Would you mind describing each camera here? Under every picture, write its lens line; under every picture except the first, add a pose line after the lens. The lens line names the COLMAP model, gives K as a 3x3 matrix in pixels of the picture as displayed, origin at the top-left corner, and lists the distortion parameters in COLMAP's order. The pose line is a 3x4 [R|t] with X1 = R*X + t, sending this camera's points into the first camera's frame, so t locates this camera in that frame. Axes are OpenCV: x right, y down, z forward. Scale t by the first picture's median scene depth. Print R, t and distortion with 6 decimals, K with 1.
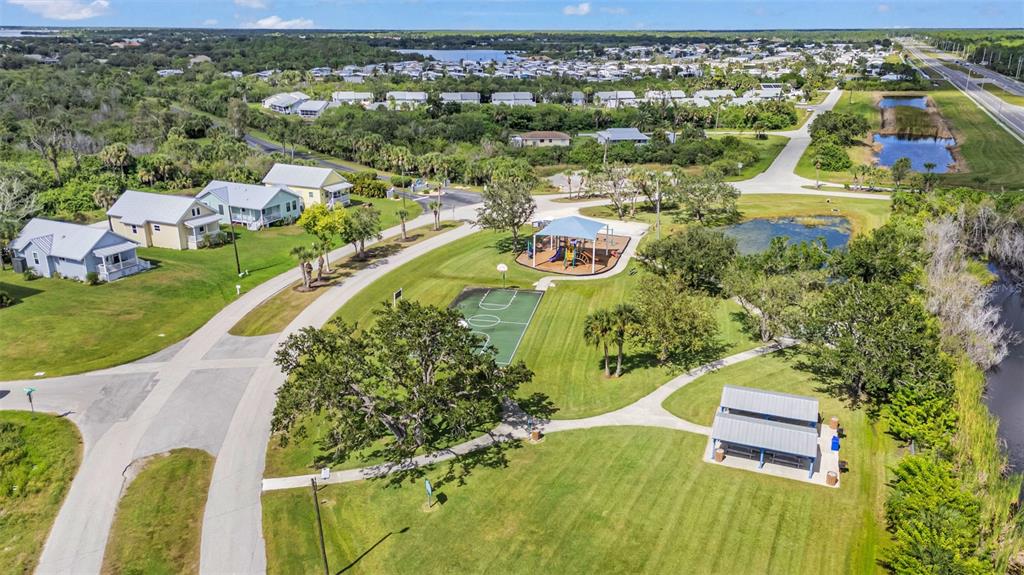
lens RADIAL K [[748.8, 0, 511.9], [0, 748.8, 293.1], [0, 0, 1]] dist [0.078090, -0.073671]
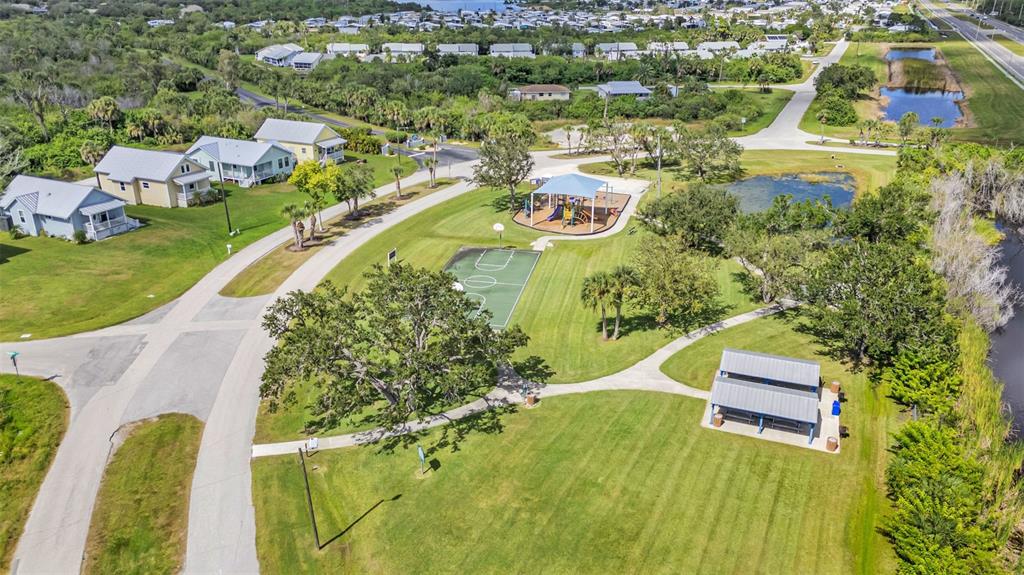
lens RADIAL K [[748.8, 0, 511.9], [0, 748.8, 293.1], [0, 0, 1]] dist [0.078090, -0.073671]
pose [[1.000000, 0.000132, 0.000332, 0.003549], [-0.000151, 0.998308, 0.058139, -0.004236], [-0.000323, -0.058139, 0.998308, 0.016486]]
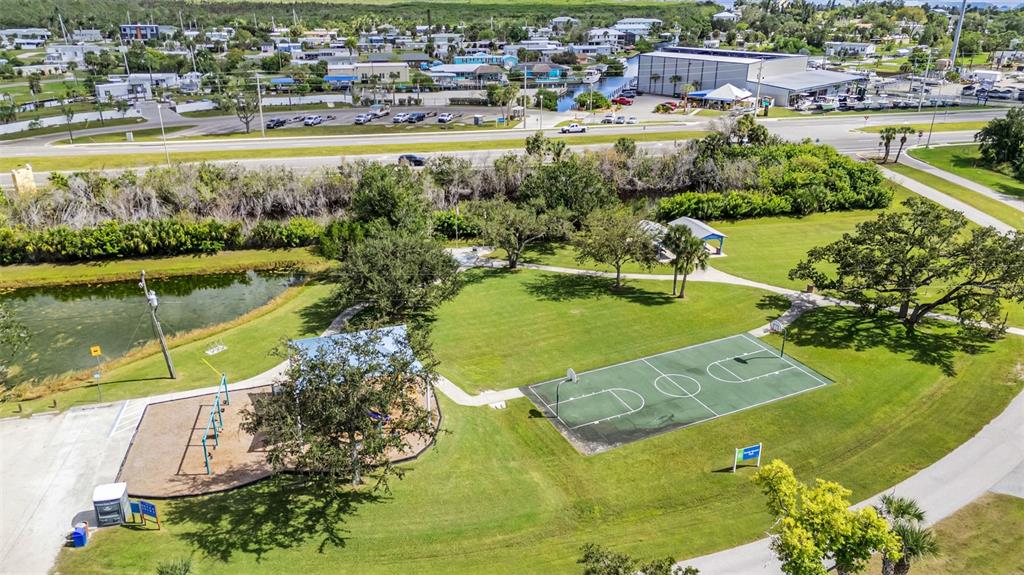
lens RADIAL K [[748.8, 0, 511.9], [0, 748.8, 293.1], [0, 0, 1]] dist [0.078090, -0.073671]
pose [[-0.600811, -0.308050, 0.737652, -0.369113], [0.261434, 0.796306, 0.545480, -0.387216], [-0.755432, 0.520578, -0.397895, 1.121735]]
